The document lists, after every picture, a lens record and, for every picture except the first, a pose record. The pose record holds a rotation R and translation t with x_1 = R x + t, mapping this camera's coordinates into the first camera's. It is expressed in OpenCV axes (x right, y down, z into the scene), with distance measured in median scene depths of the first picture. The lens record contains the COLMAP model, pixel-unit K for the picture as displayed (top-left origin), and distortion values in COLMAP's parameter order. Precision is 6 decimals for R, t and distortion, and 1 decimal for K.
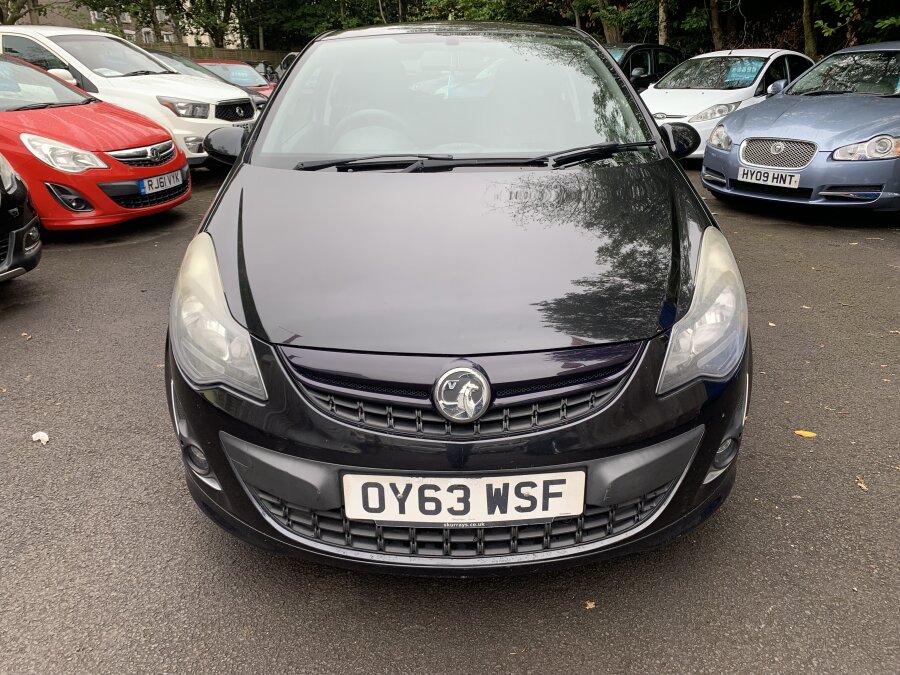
lens RADIAL K [[688.6, 0, 452.8], [0, 688.6, 337.6], [0, 0, 1]] dist [-0.001852, 0.006601]
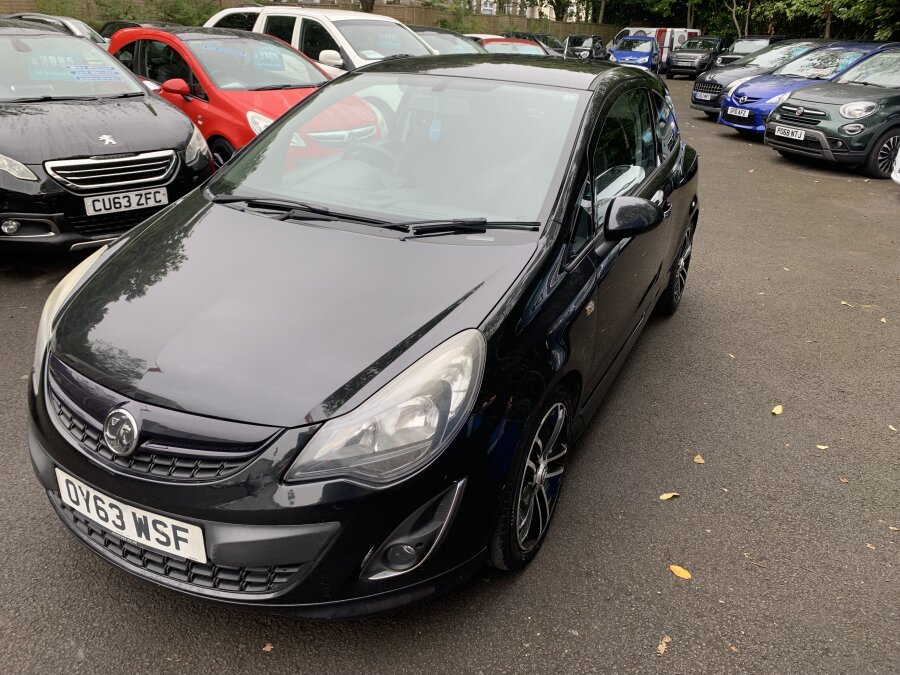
lens RADIAL K [[688.6, 0, 454.4], [0, 688.6, 337.7], [0, 0, 1]] dist [-0.001852, 0.006601]
pose [[0.894067, 0.219619, -0.390400, 0.709489], [-0.205570, 0.975529, 0.078002, -0.212529], [0.397977, 0.010516, 0.917335, 0.106353]]
